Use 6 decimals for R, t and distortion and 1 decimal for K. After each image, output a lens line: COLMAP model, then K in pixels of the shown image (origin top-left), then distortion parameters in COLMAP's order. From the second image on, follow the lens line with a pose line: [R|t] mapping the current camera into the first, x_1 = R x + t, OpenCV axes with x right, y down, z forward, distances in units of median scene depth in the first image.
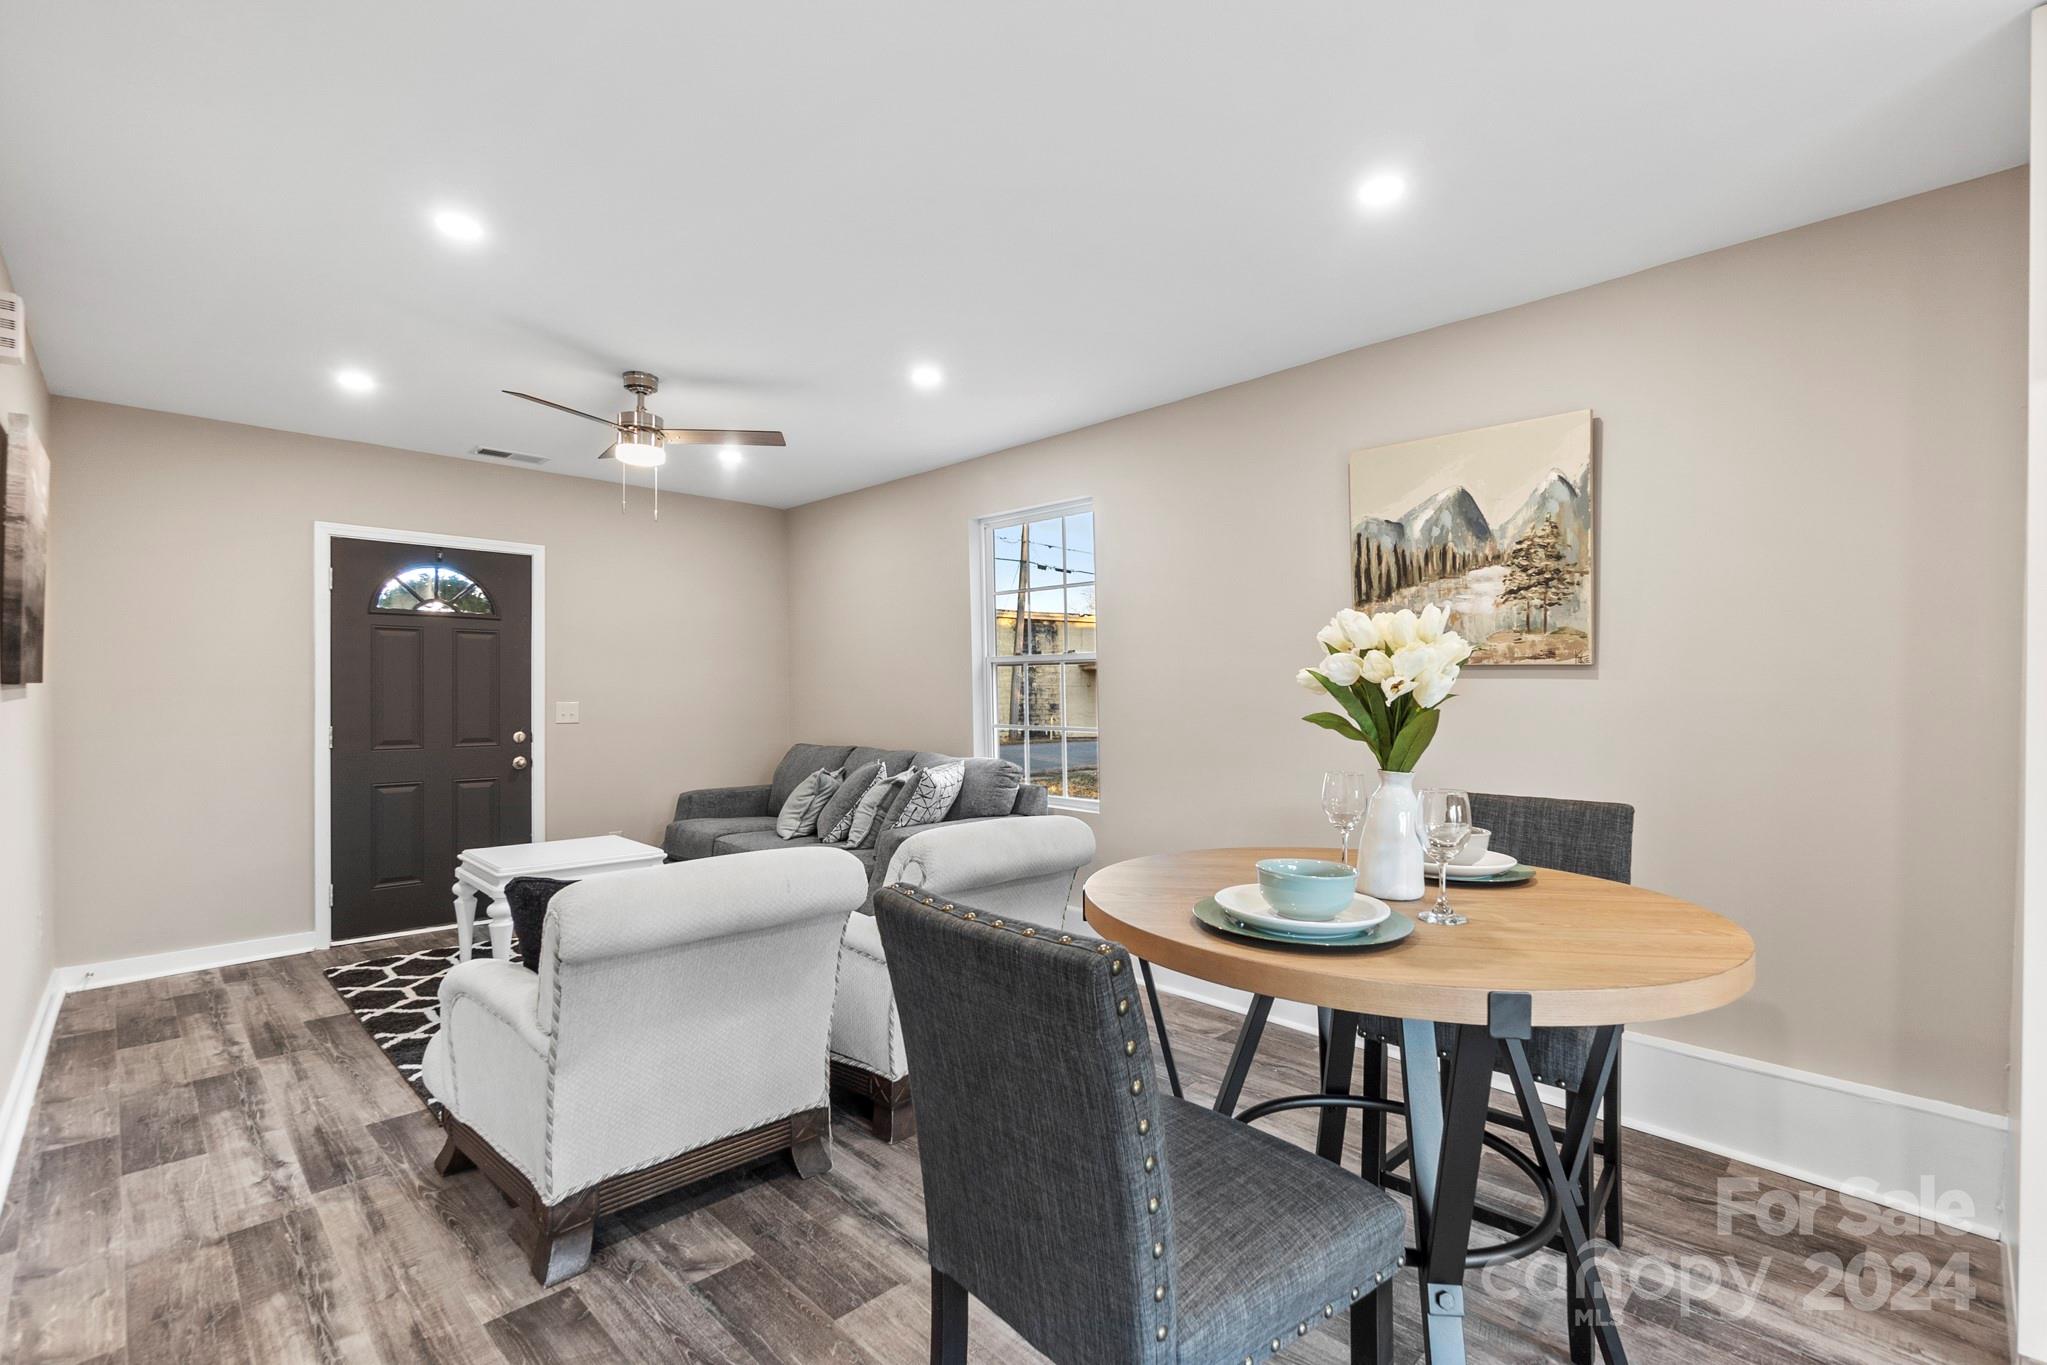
lens RADIAL K [[906.5, 0, 1018.8], [0, 906.5, 696.5], [0, 0, 1]] dist [-0.002787, -0.000385]
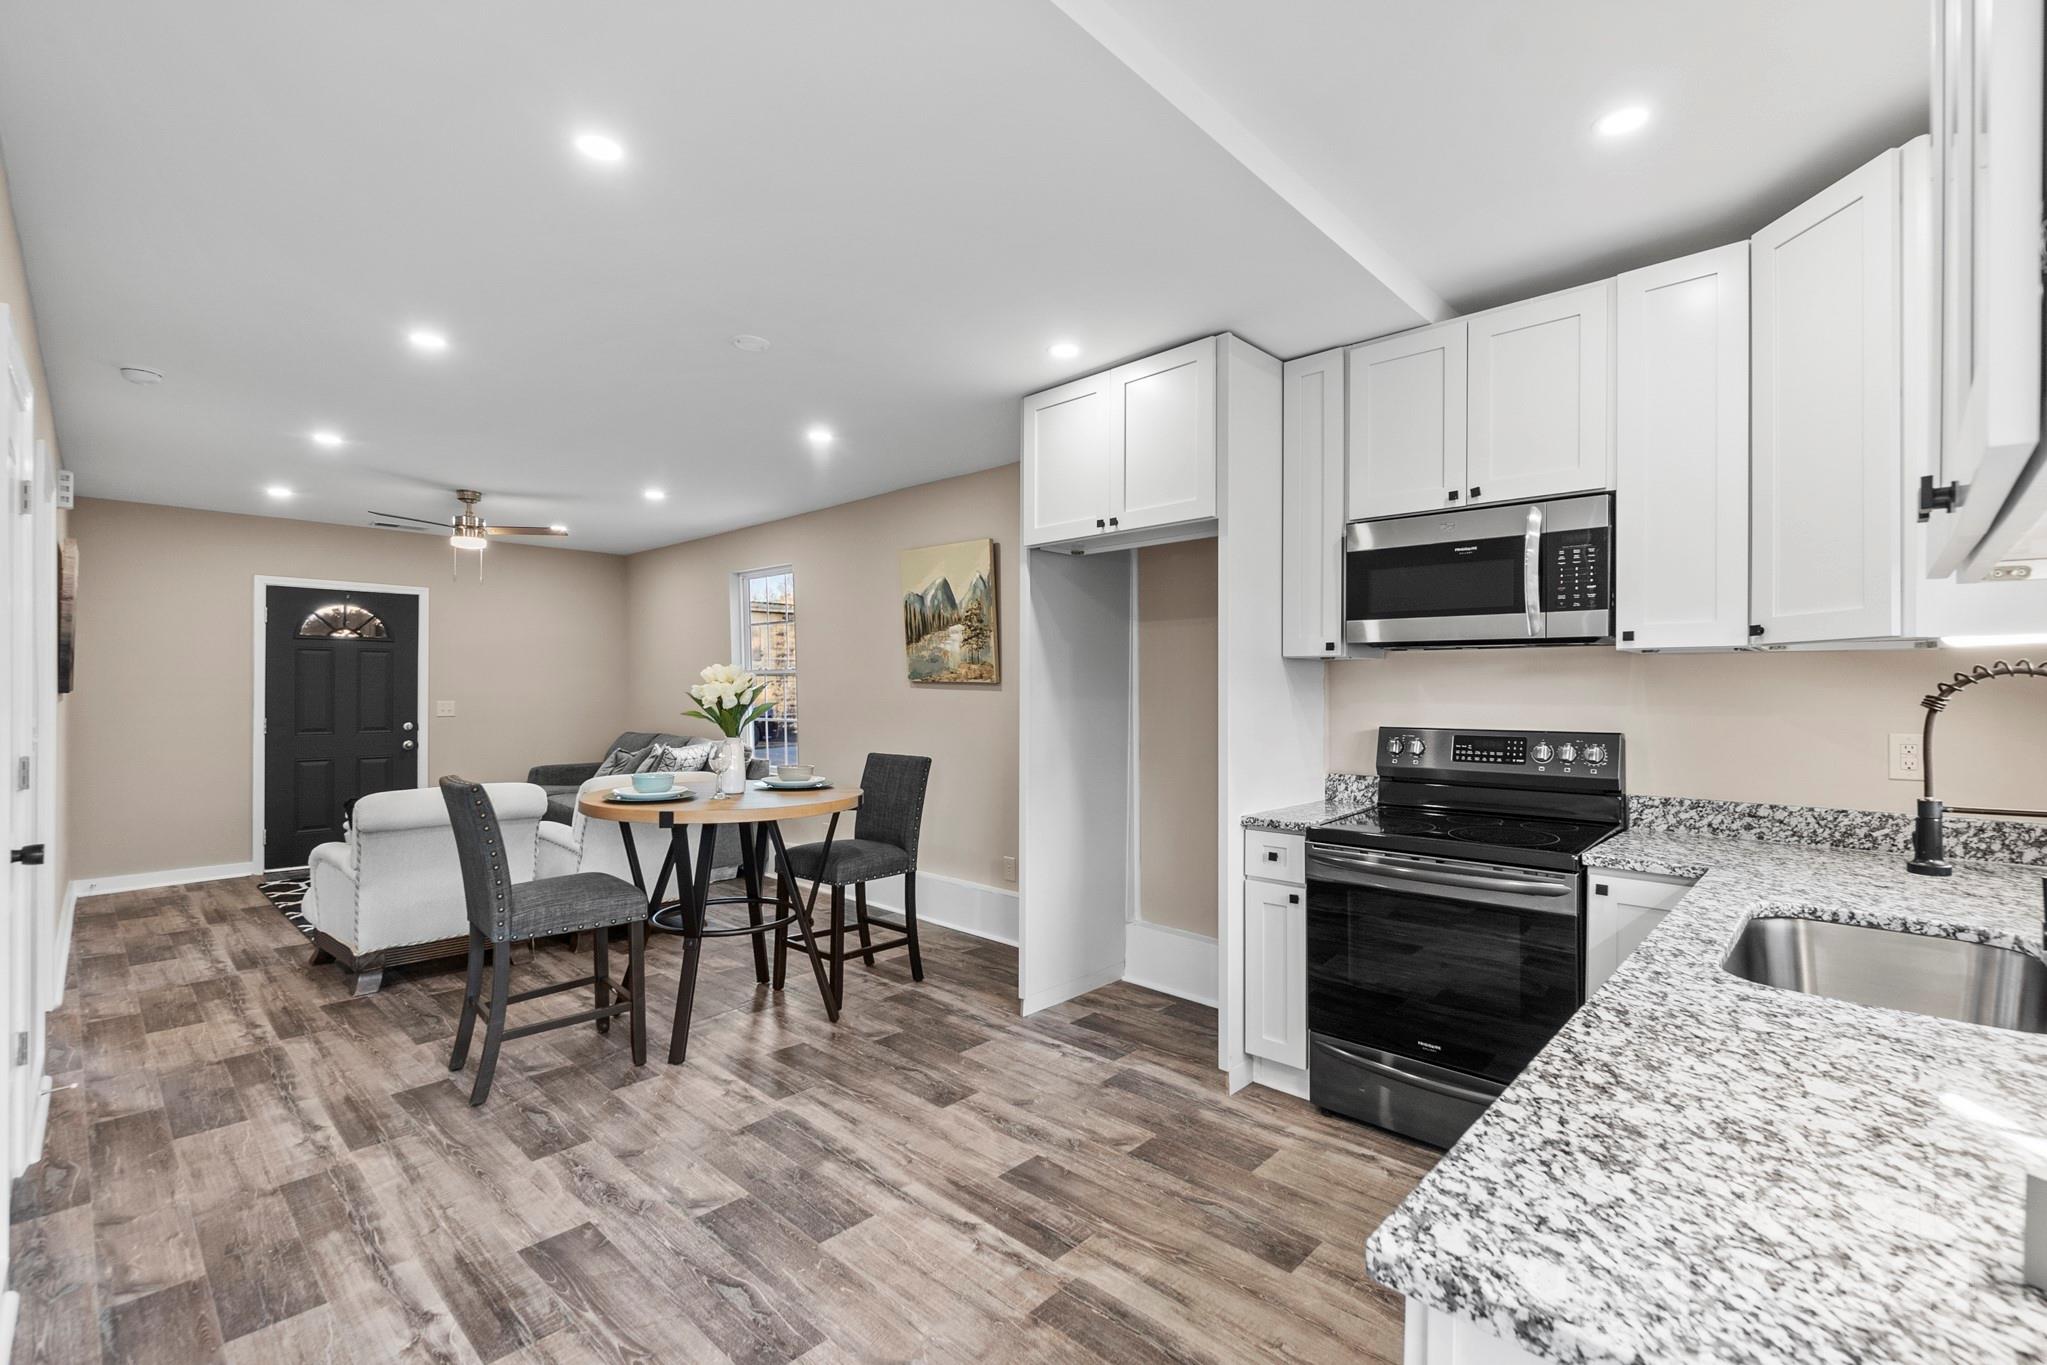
lens RADIAL K [[906.5, 0, 1039.5], [0, 906.5, 684.4], [0, 0, 1]] dist [-0.002787, -0.000385]
pose [[0.999268, 0.002045, 0.038210, 0.577011], [-0.001773, 0.999973, -0.007160, -0.018179], [-0.038224, 0.007087, 0.999244, -0.672133]]
